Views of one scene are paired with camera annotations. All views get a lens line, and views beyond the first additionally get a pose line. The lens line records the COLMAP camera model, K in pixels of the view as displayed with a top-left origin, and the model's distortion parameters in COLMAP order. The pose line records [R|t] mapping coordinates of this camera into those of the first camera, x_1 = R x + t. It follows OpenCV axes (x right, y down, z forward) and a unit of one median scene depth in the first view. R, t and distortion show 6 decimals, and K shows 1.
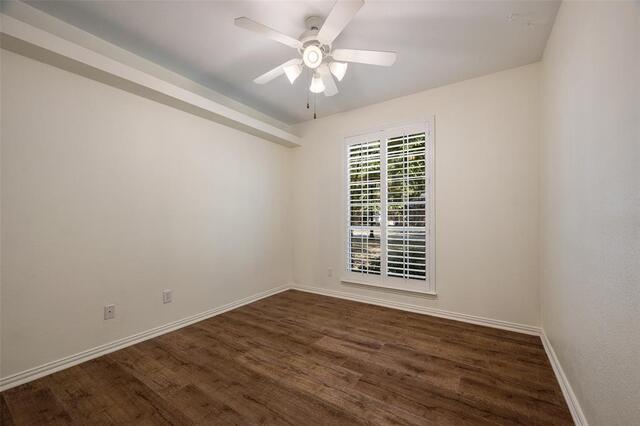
lens RADIAL K [[257.3, 0, 320.6], [0, 257.3, 216.1], [0, 0, 1]] dist [0.000266, 0.002161]
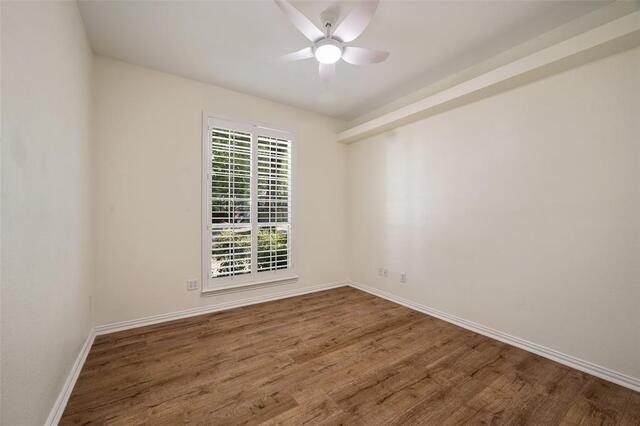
lens RADIAL K [[257.3, 0, 319.2], [0, 257.3, 214.1], [0, 0, 1]] dist [0.000266, 0.002161]
pose [[0.387317, 0.006854, 0.921921, -0.605444], [-0.008106, 0.999959, -0.004029, 0.008010], [-0.921911, -0.005913, 0.387357, 0.410383]]
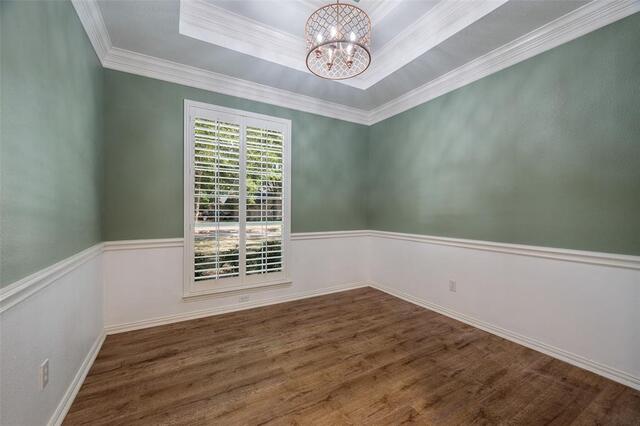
lens RADIAL K [[257.3, 0, 332.6], [0, 257.3, 209.9], [0, 0, 1]] dist [0.000266, 0.002161]
pose [[0.464749, 0.011464, 0.885368, -0.428820], [-0.002402, 0.999929, -0.011687, 0.008184], [-0.885439, 0.003305, 0.464743, 0.308583]]
